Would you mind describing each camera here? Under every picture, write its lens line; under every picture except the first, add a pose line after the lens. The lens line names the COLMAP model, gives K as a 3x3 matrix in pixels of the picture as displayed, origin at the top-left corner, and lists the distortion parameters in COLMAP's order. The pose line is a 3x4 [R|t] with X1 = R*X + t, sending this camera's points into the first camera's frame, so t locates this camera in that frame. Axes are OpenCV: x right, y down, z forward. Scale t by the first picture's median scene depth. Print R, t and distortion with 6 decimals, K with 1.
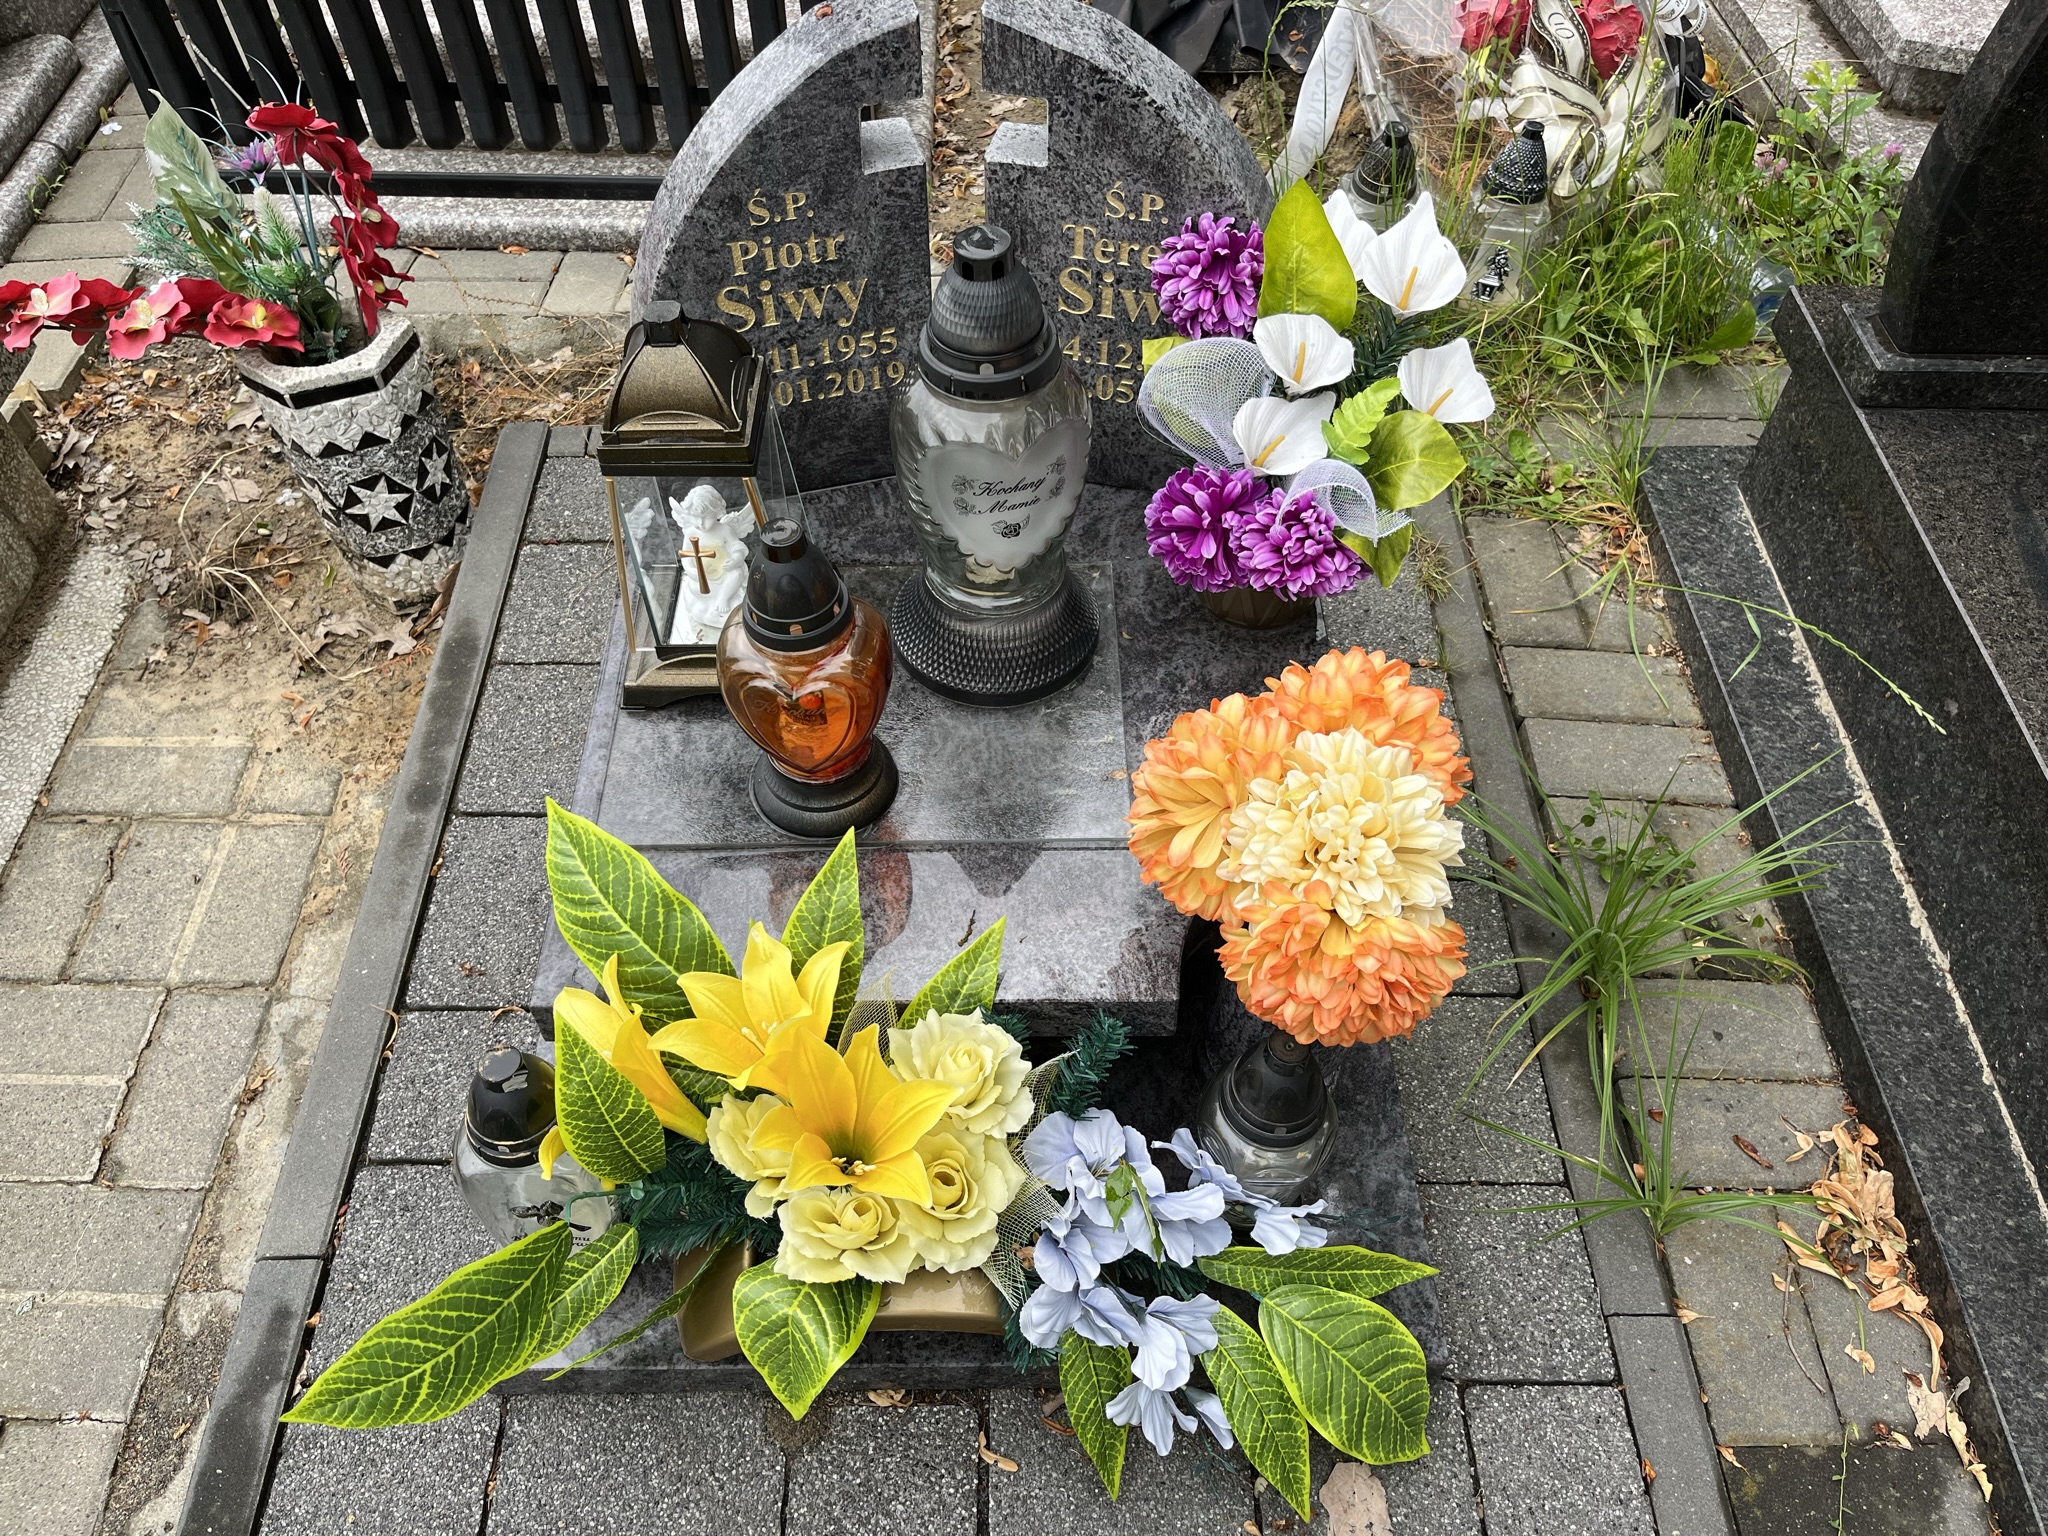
lens RADIAL K [[1559.0, 0, 1022.2], [0, 1559.0, 761.4], [0, 0, 1]] dist [0.052856, -0.069716]
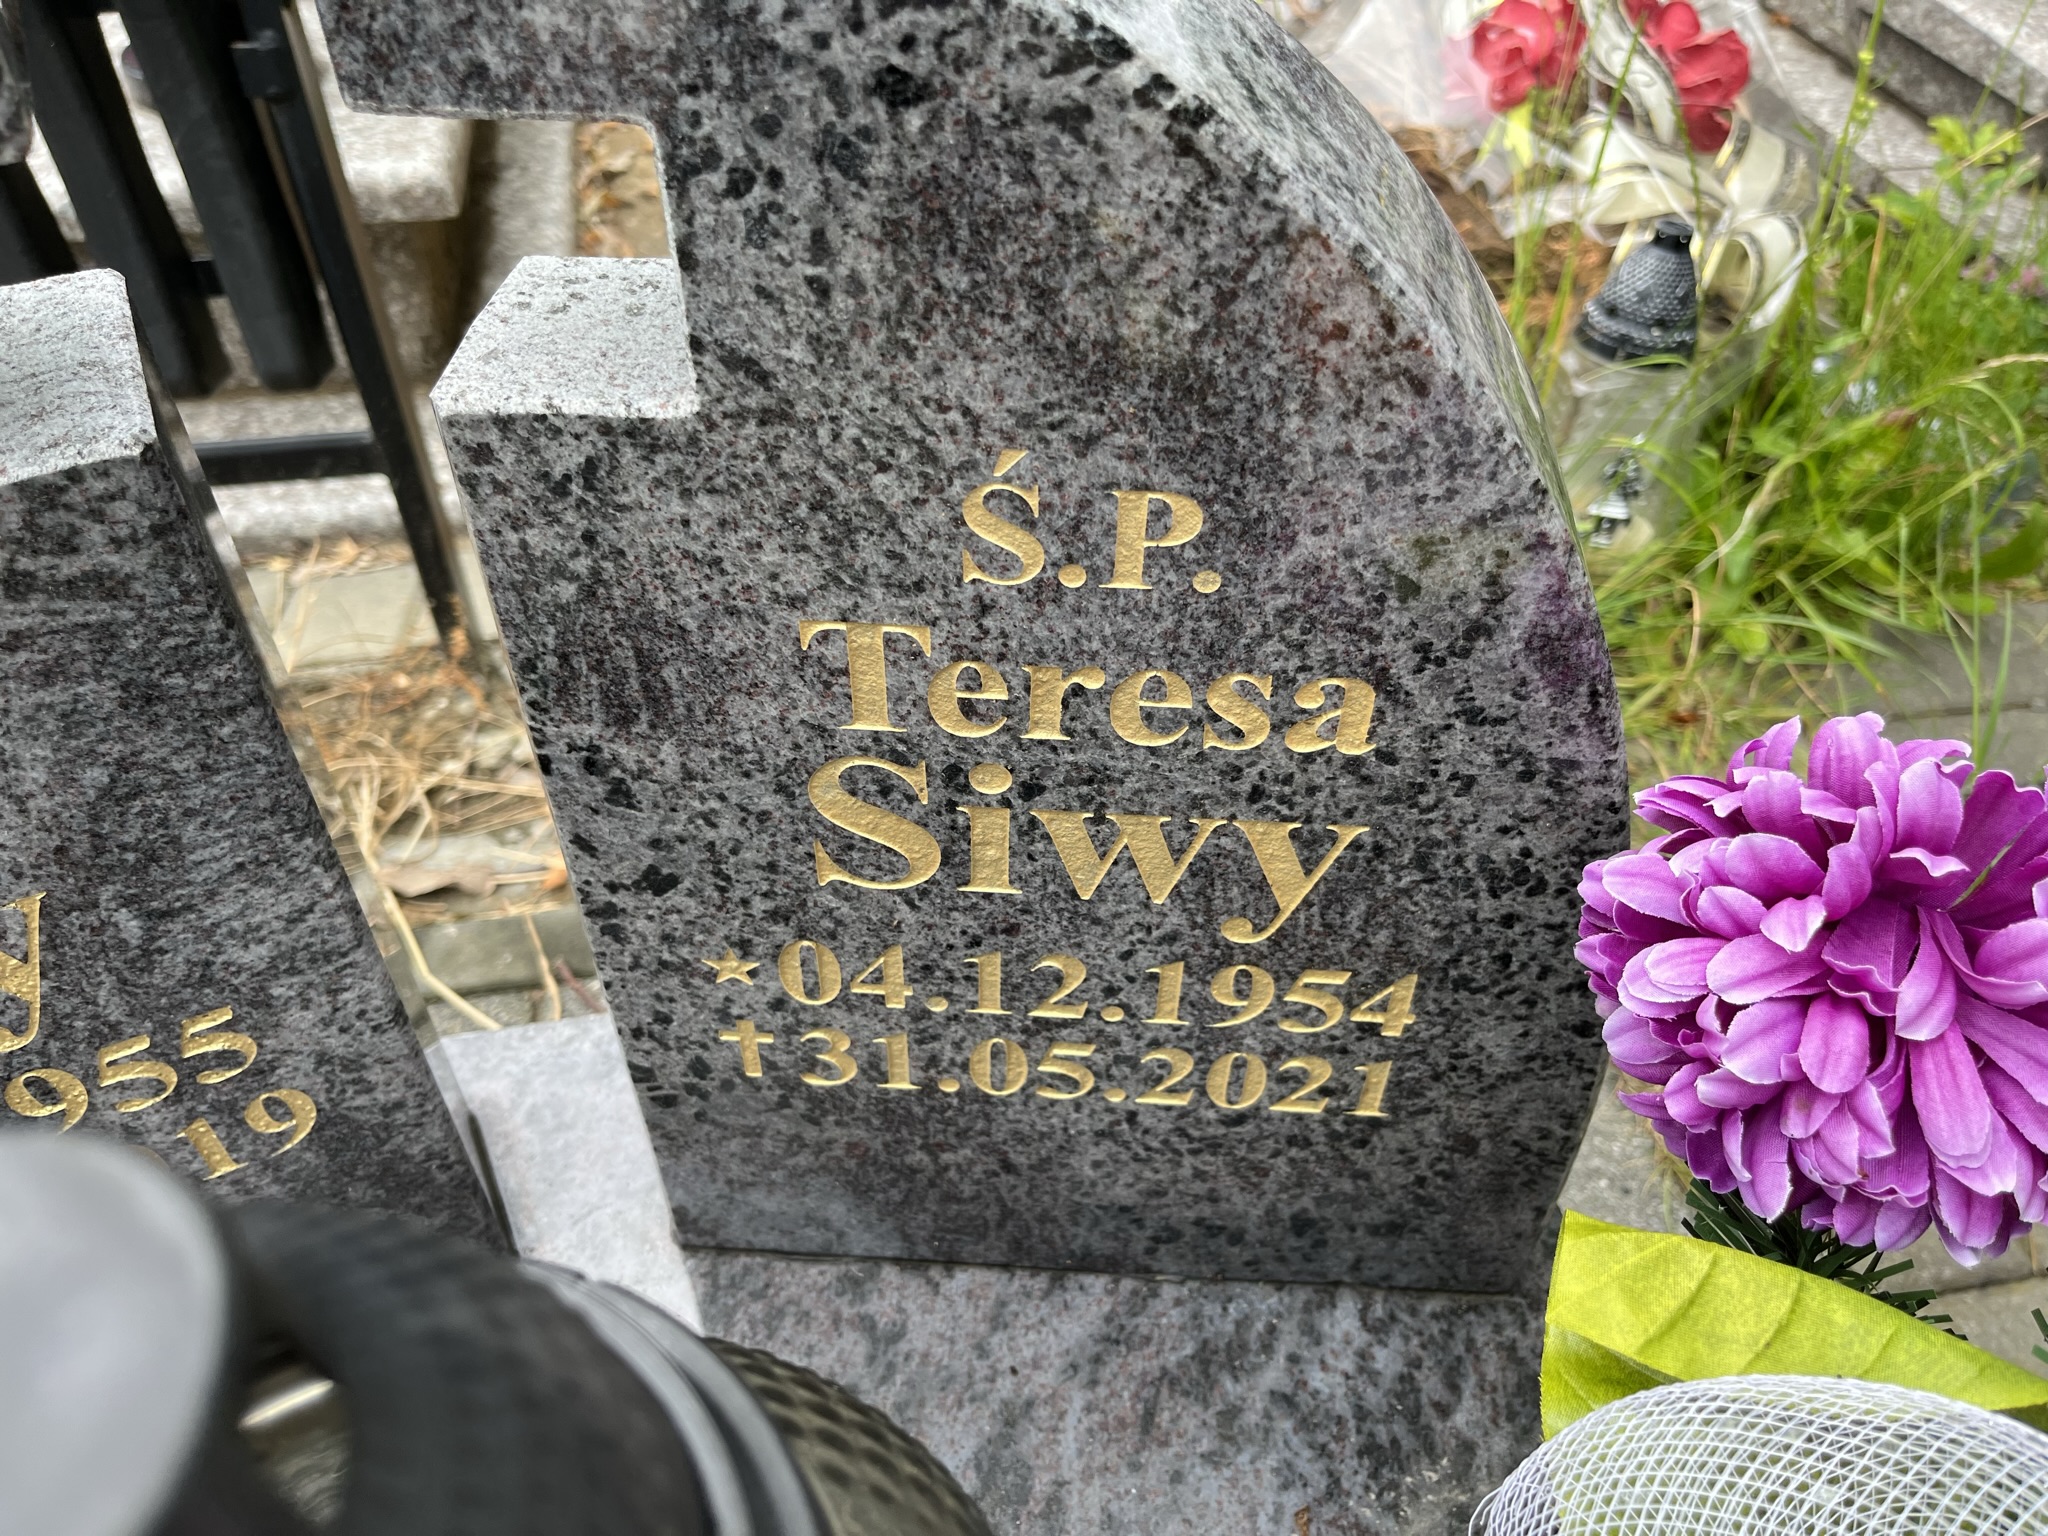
lens RADIAL K [[1559.0, 0, 1018.5], [0, 1559.0, 773.5], [0, 0, 1]] dist [0.052856, -0.069716]
pose [[0.984483, -0.117421, 0.130401, 0.025330], [0.129636, 0.987515, -0.089489, -0.291423], [-0.118265, 0.105005, 0.987414, 0.748792]]
